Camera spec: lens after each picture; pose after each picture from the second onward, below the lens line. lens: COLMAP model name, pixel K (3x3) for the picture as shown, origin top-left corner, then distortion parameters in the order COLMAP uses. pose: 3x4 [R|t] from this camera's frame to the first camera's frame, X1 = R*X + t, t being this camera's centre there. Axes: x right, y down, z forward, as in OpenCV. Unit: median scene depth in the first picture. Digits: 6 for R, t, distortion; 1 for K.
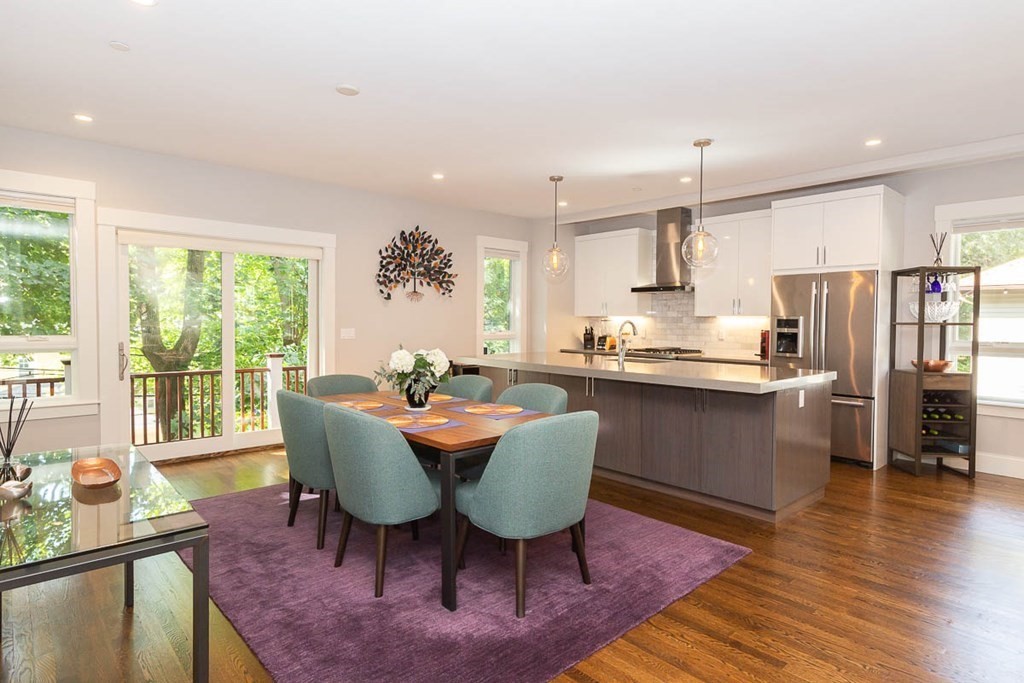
lens RADIAL K [[559.2, 0, 511.9], [0, 559.2, 338.7], [0, 0, 1]] dist [0.003548, 0.000269]
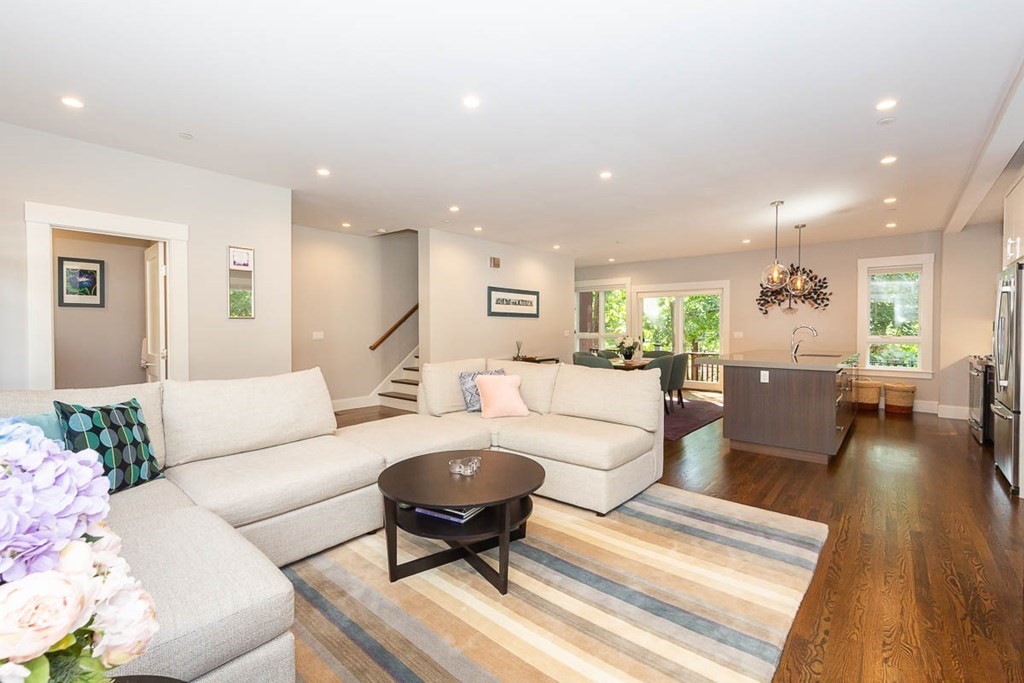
lens RADIAL K [[448.5, 0, 511.5], [0, 448.5, 336.7], [0, 0, 1]] dist [-0.000364, -0.000130]
pose [[0.119090, 0.011530, -0.992817, 0.910824], [-0.033371, 0.999414, 0.007604, 0.008424], [0.992323, 0.032226, 0.119405, 0.117960]]
